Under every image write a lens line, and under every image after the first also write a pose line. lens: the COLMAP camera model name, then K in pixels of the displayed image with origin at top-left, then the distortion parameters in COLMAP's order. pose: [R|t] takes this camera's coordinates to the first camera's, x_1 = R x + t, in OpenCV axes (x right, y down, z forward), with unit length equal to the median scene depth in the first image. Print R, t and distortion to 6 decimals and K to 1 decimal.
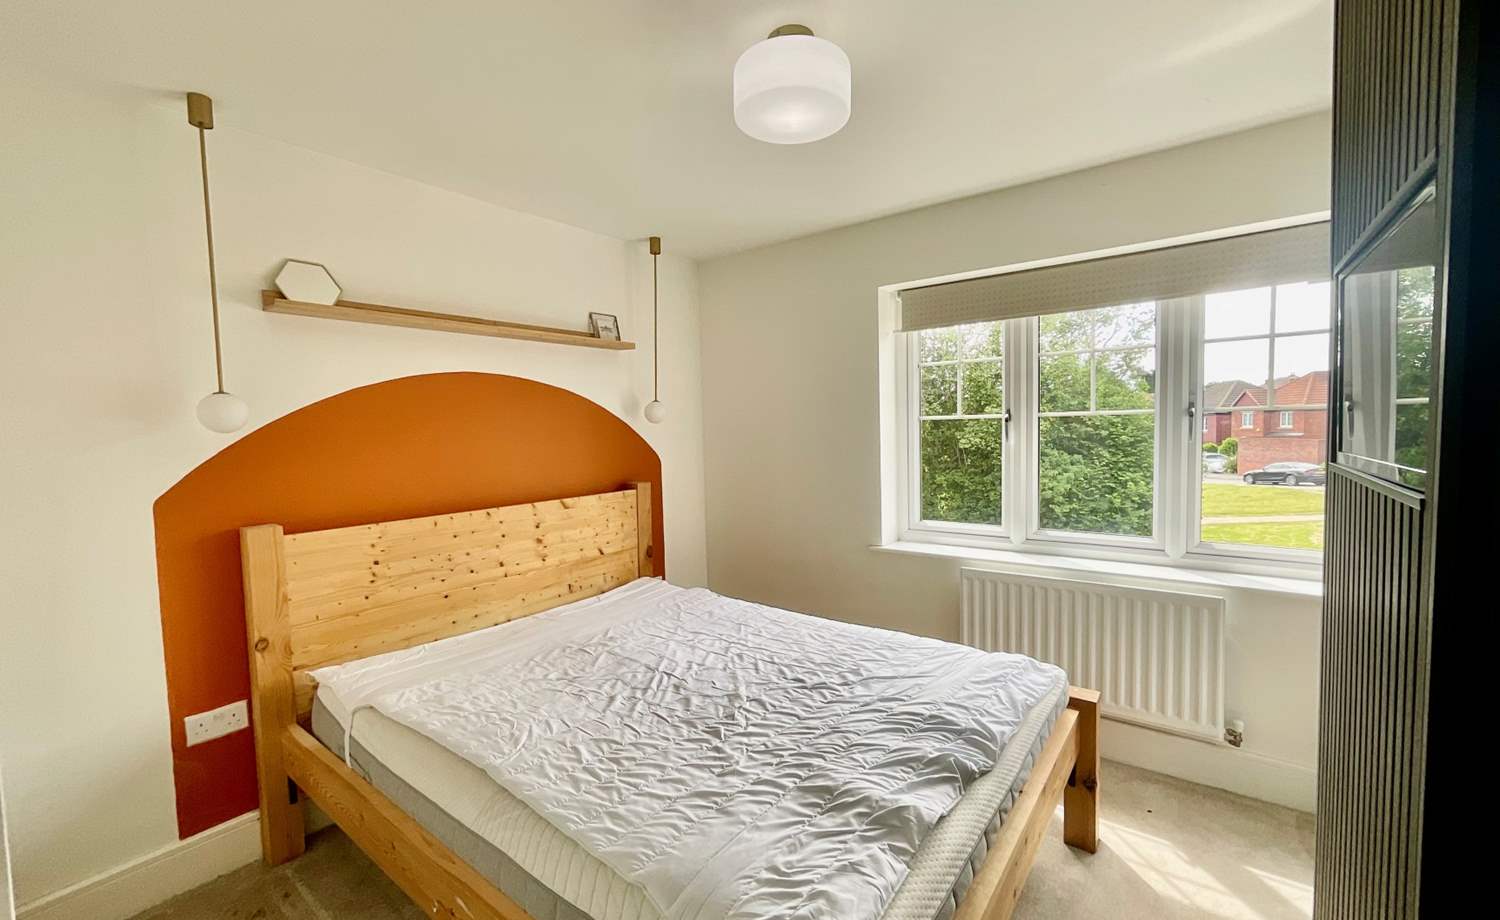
lens RADIAL K [[629.3, 0, 745.7], [0, 629.3, 460.8], [0, 0, 1]] dist [-0.003851, -0.000364]
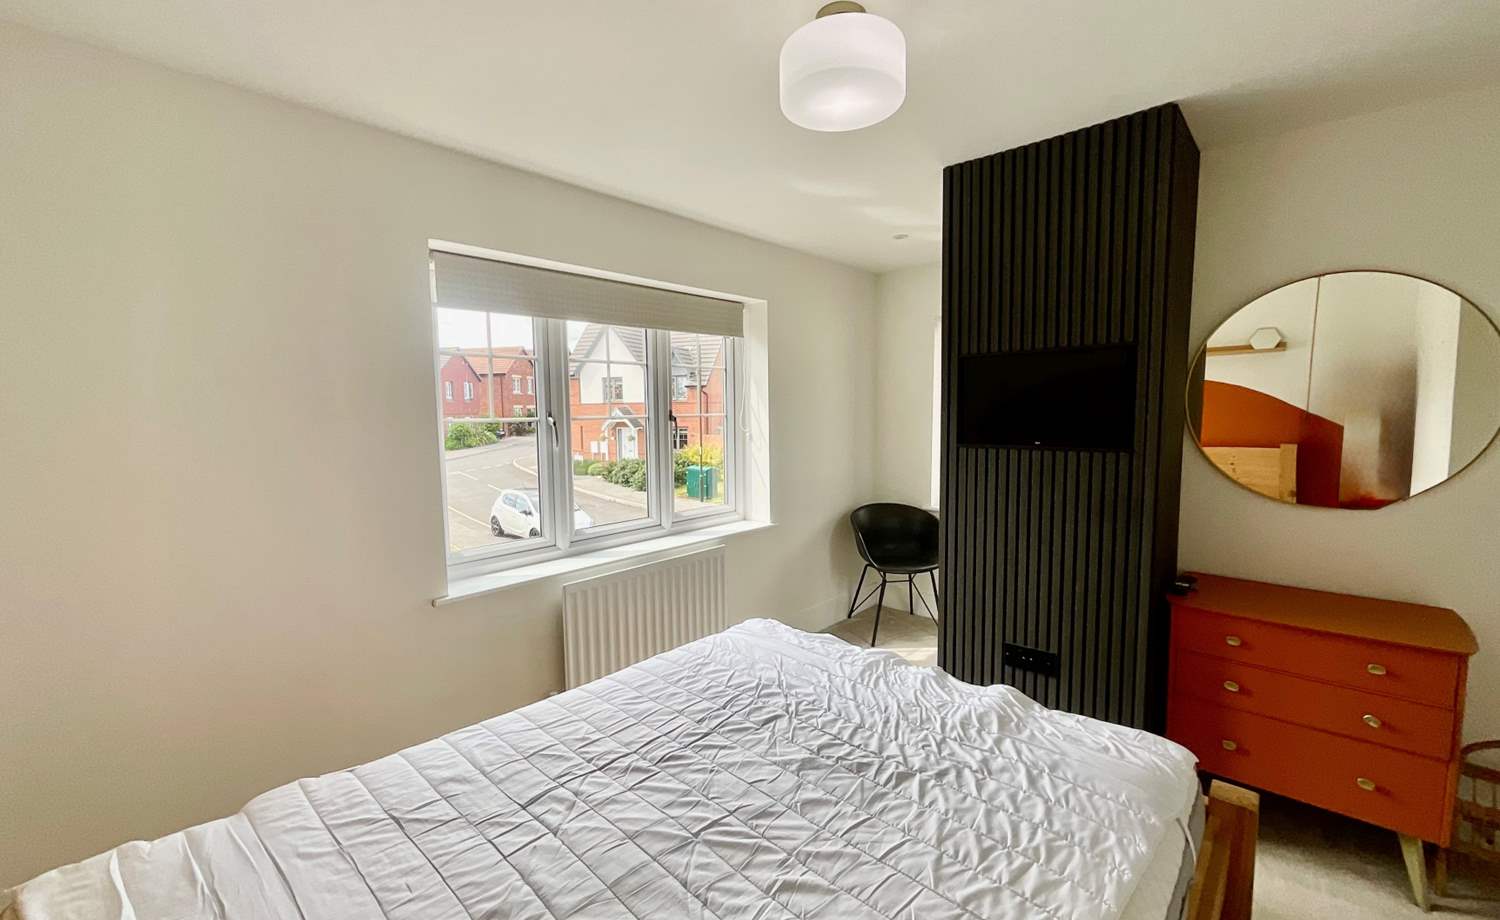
lens RADIAL K [[583.1, 0, 833.8], [0, 583.1, 459.0], [0, 0, 1]] dist [-0.000782, -0.000045]
pose [[0.043749, -0.050383, 0.997771, -0.707198], [0.065842, 0.996702, 0.047442, -0.038309], [-0.996871, 0.063620, 0.046922, 0.879828]]
